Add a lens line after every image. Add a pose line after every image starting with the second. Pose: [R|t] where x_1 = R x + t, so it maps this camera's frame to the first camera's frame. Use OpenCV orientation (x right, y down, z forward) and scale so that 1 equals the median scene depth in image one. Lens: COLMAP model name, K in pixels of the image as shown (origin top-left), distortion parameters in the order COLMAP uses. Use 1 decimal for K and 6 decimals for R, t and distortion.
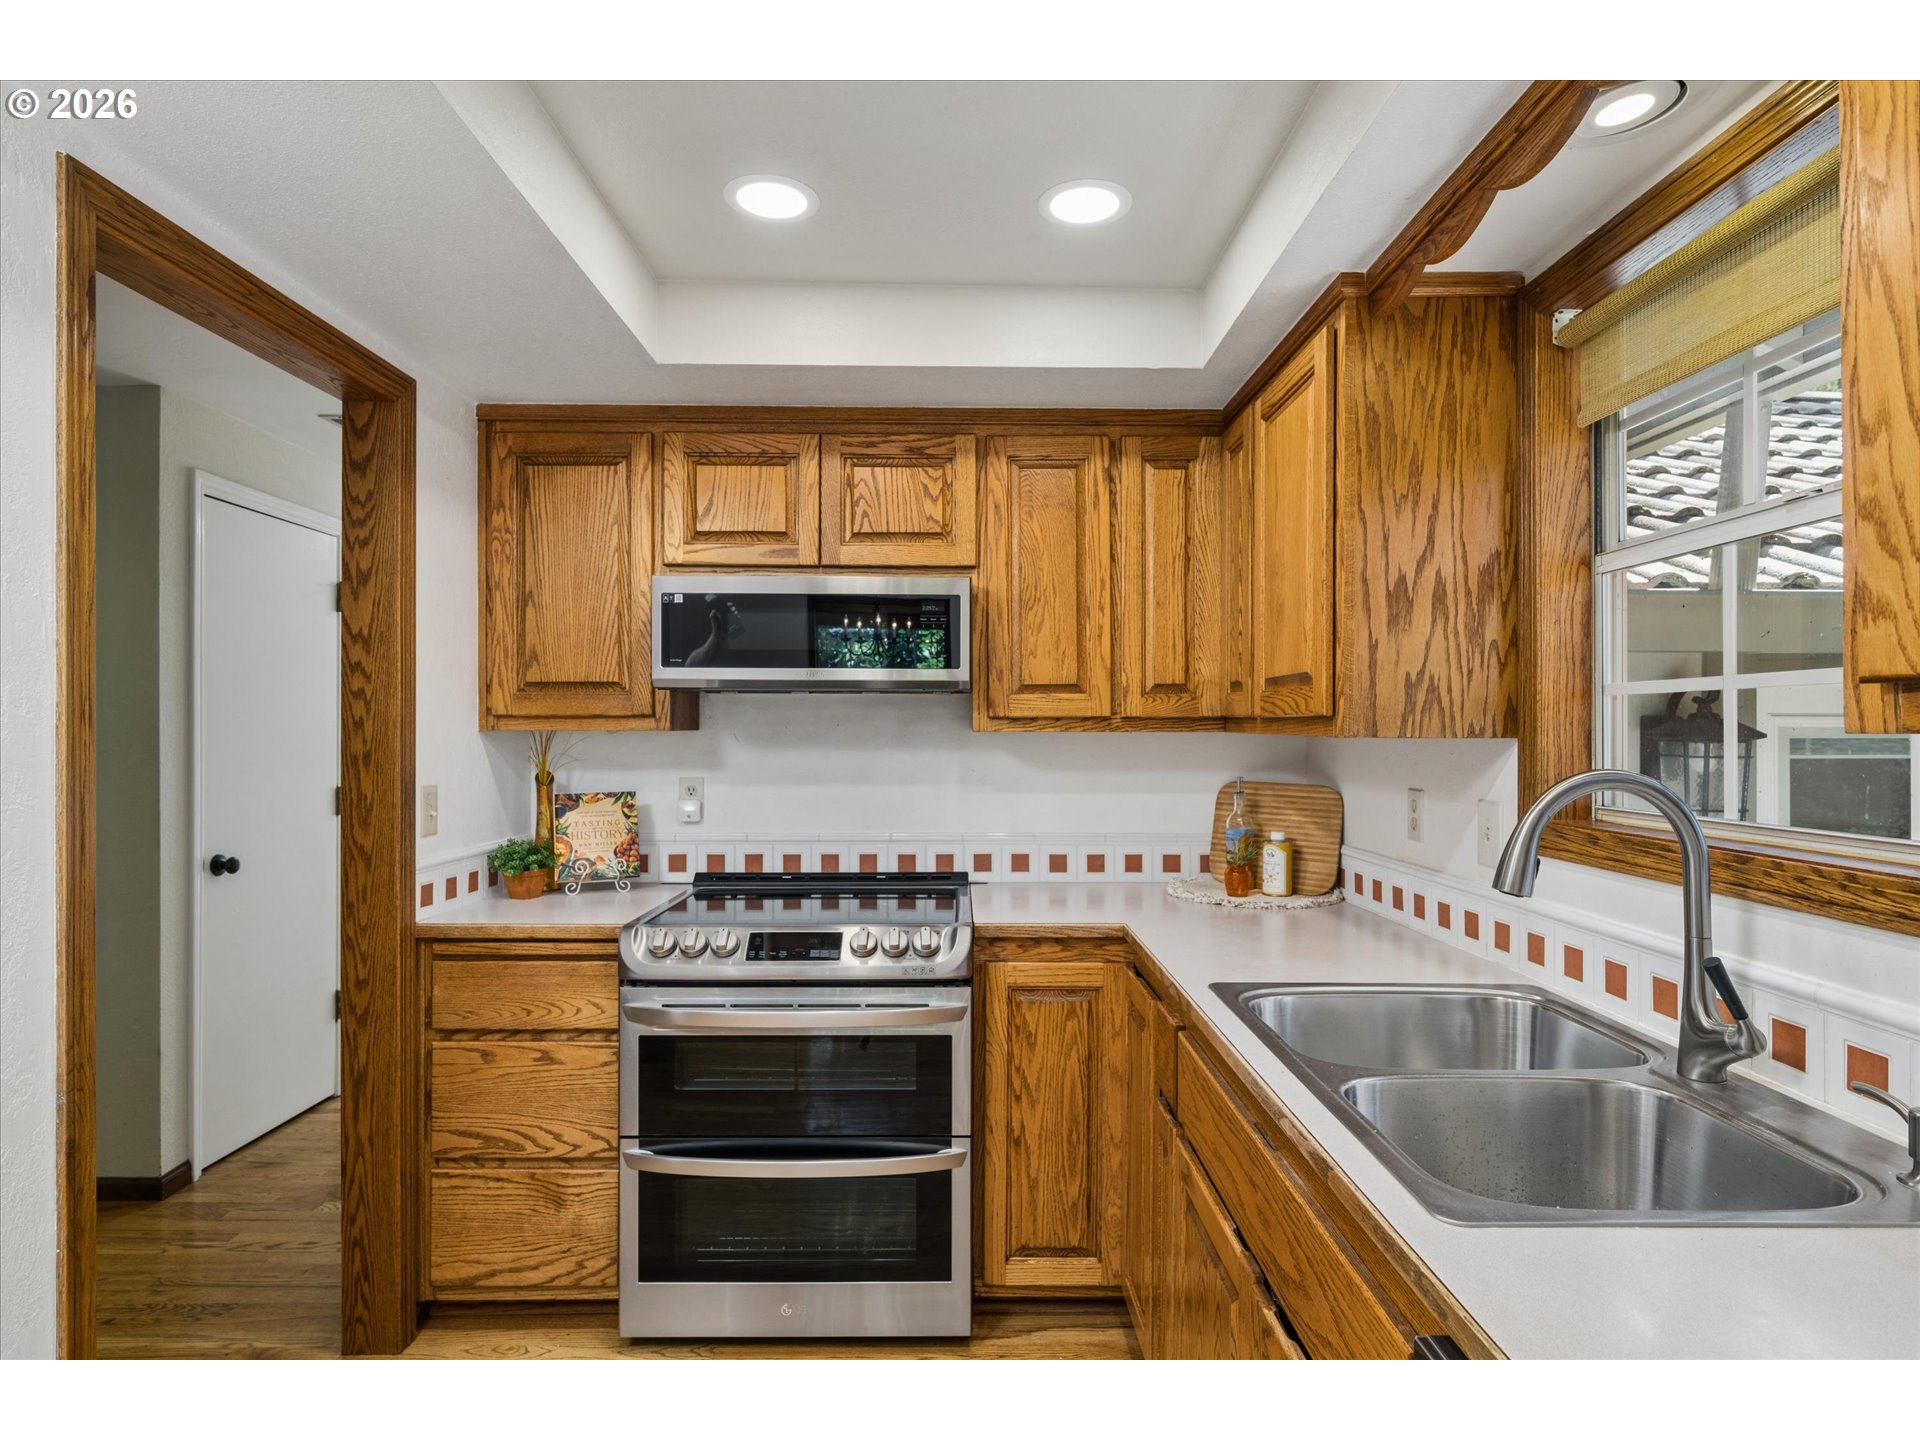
lens RADIAL K [[1046.2, 0, 955.4], [0, 1046.2, 726.2], [0, 0, 1]] dist [-0.011233, 0.000334]
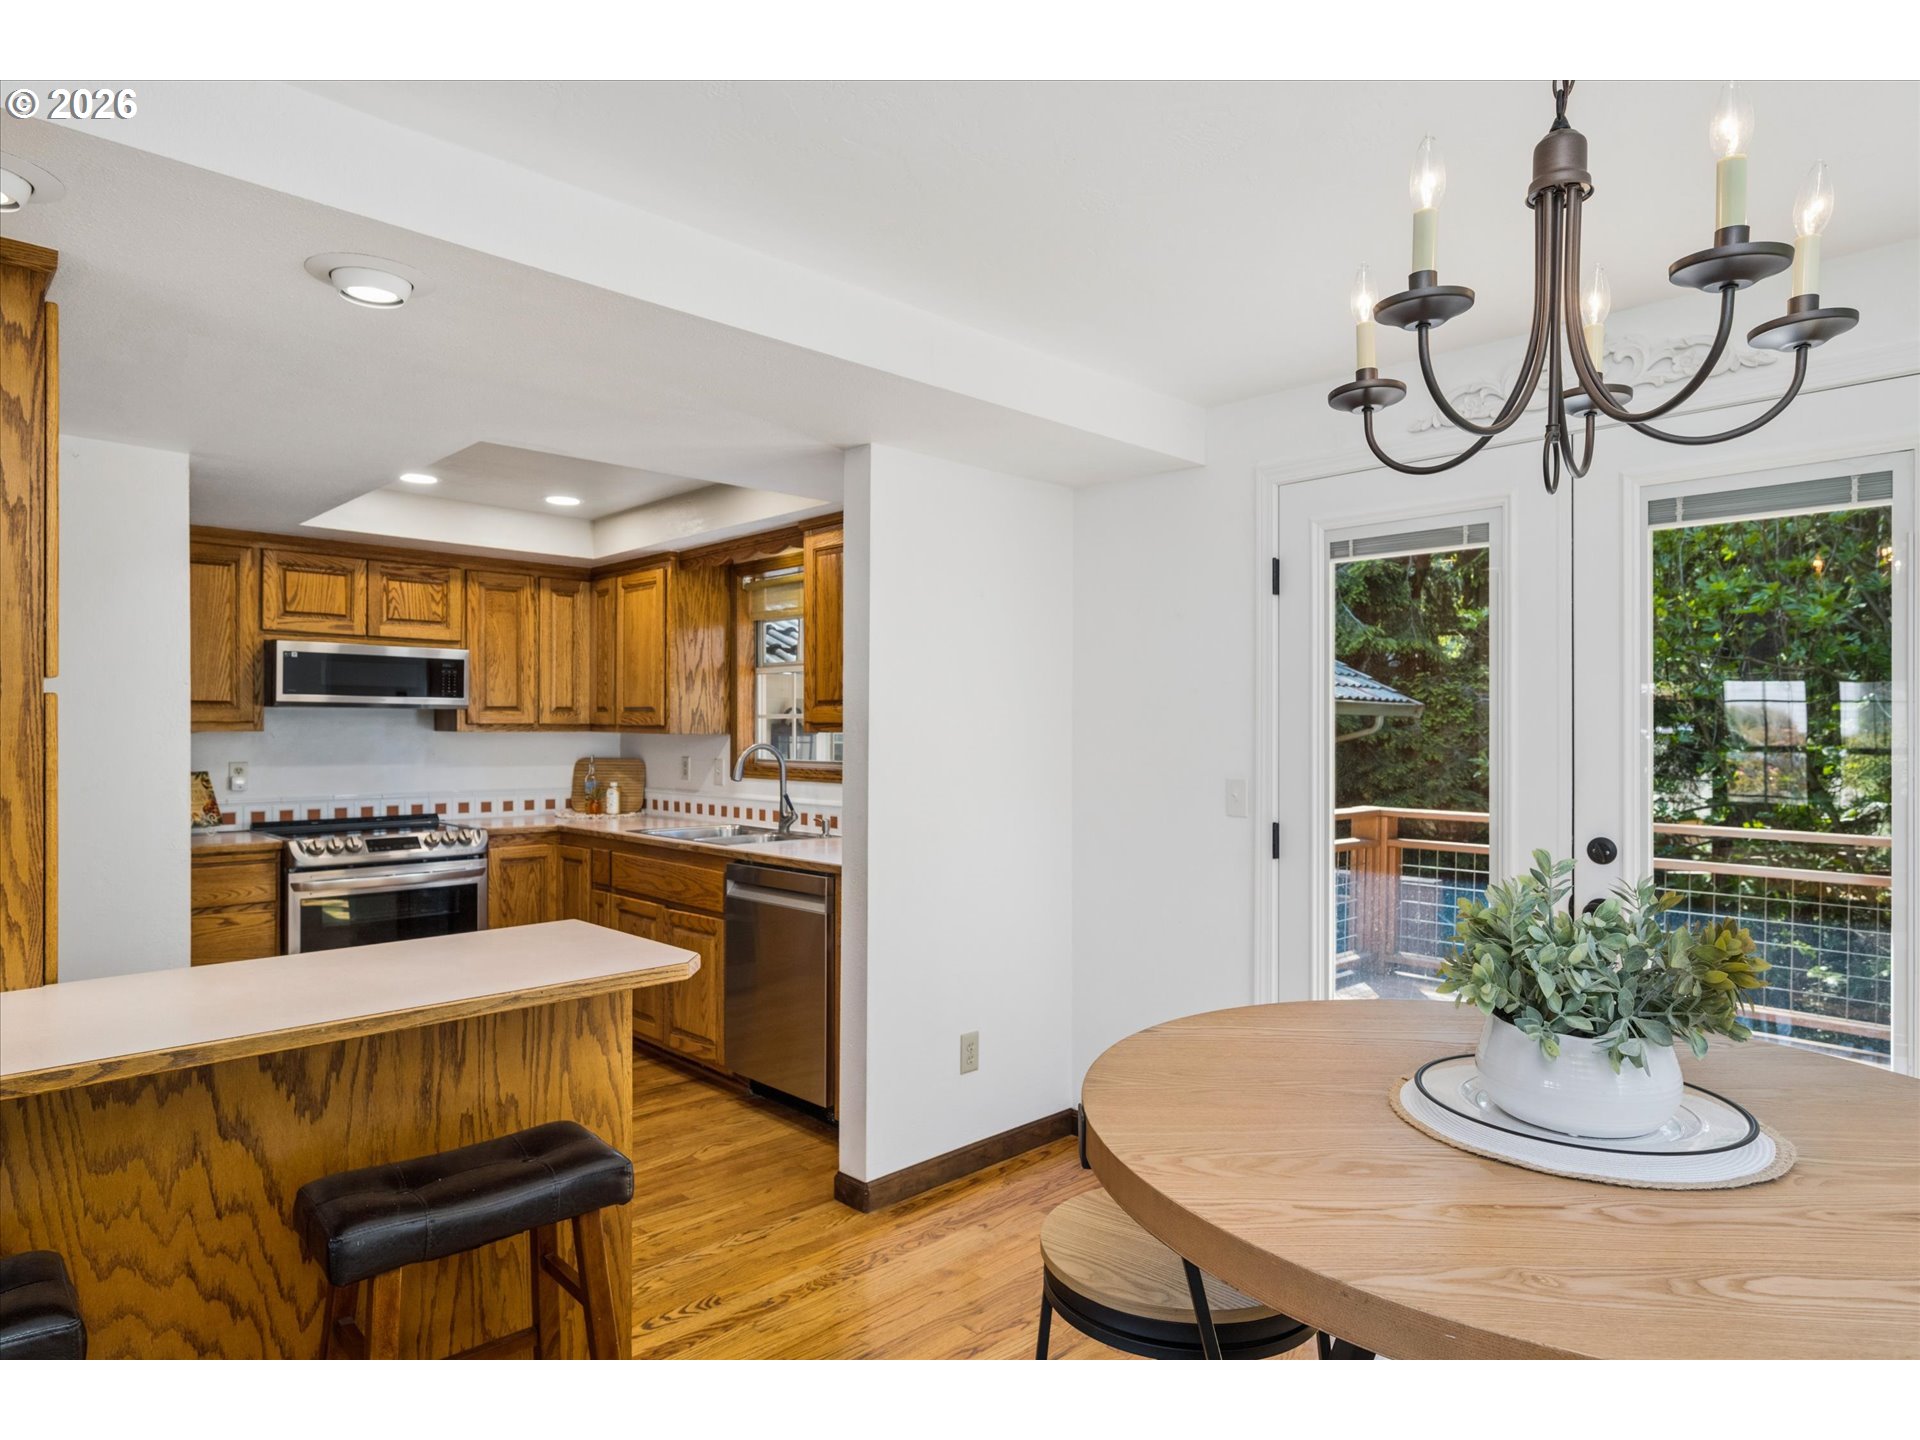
lens RADIAL K [[1046.2, 0, 959.4], [0, 1046.2, 726.2], [0, 0, 1]] dist [-0.011233, 0.000334]
pose [[0.729635, 0.002764, 0.683832, -0.608898], [-0.003470, 0.999994, -0.000339, -0.006918], [-0.683828, -0.002126, 0.729640, -0.953480]]
